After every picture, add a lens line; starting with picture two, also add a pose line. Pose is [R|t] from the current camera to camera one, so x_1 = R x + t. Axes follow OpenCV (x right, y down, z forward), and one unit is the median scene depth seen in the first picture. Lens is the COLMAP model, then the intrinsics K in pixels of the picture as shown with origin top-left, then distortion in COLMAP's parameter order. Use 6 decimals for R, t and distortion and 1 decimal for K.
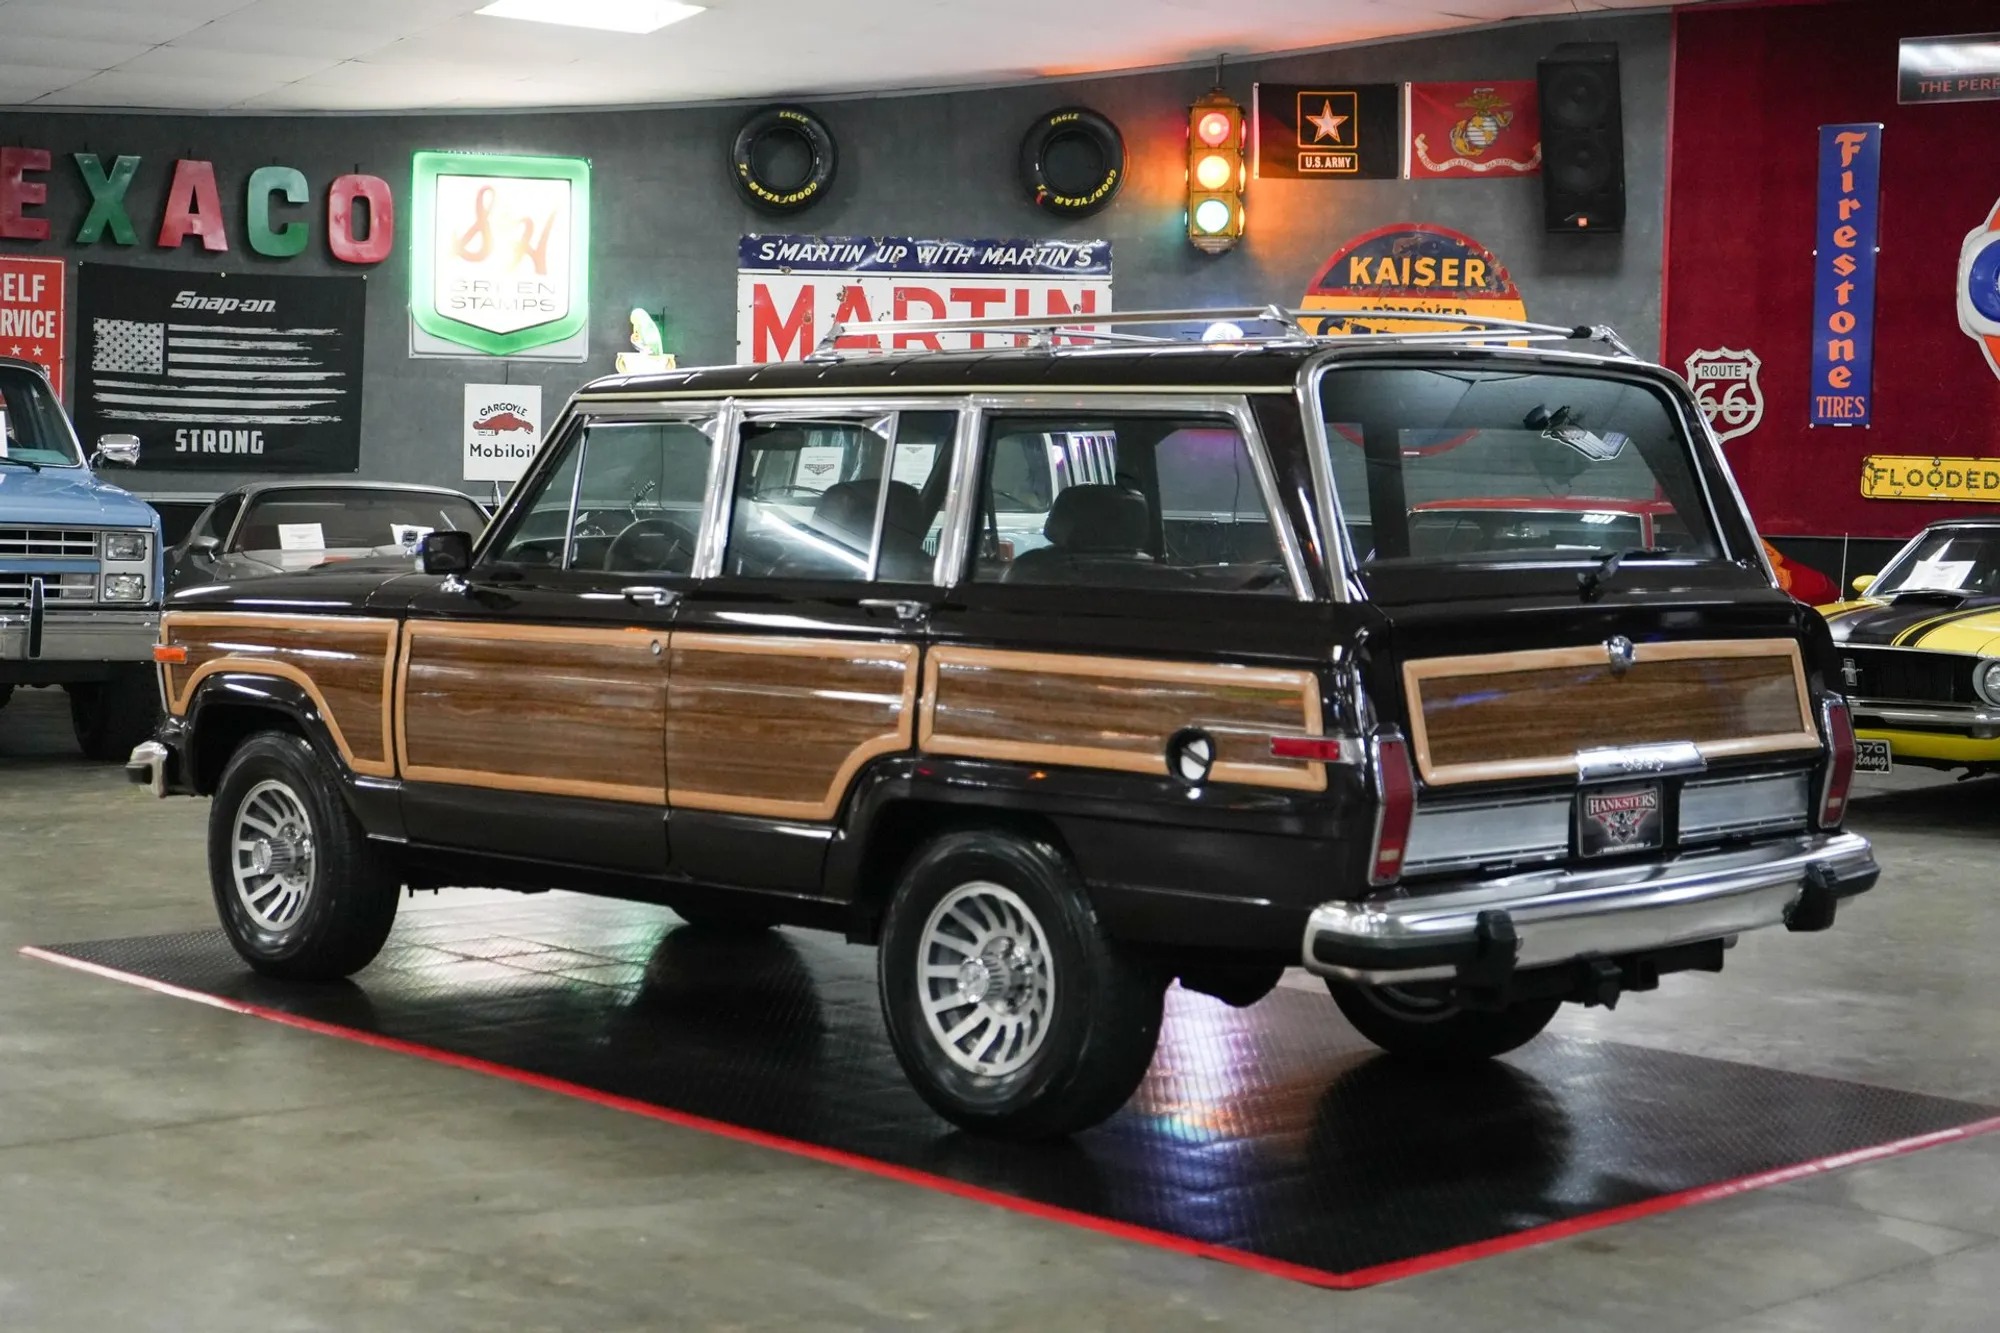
lens RADIAL K [[3296.2, 0, 1000.0], [0, 3296.2, 666.5], [0, 0, 1]] dist [-0.025338, -0.008462]
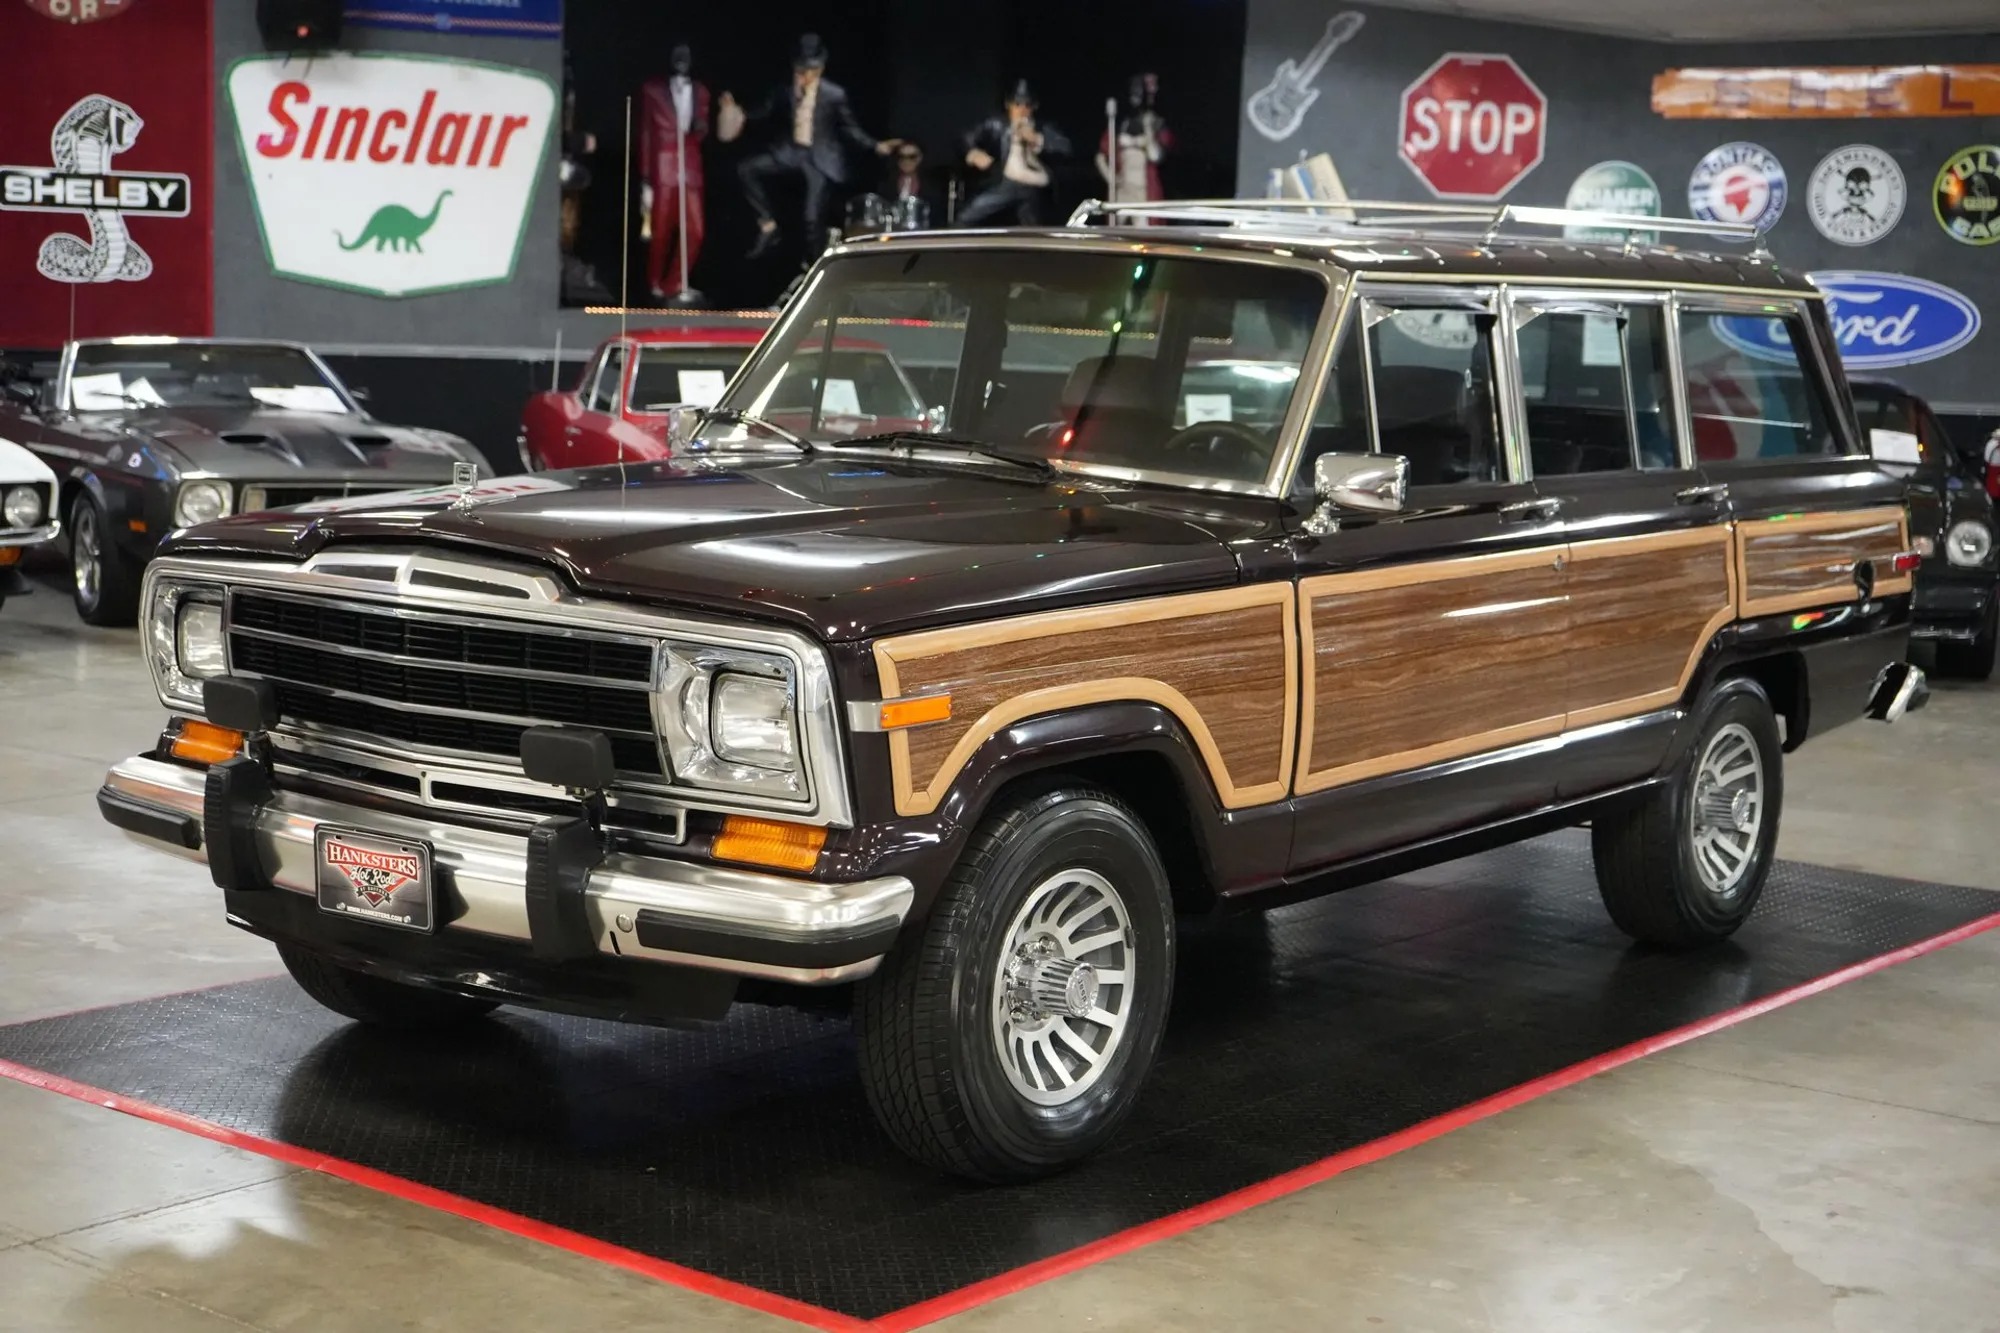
lens RADIAL K [[3037.4, 0, 970.9], [0, 3037.4, 666.3], [0, 0, 1]] dist [-0.023497, -0.020875]
pose [[-0.128954, -0.138765, 0.981894, -0.376264], [0.026006, 0.989347, 0.143234, -0.042118], [-0.991309, 0.044006, -0.123972, 0.522476]]
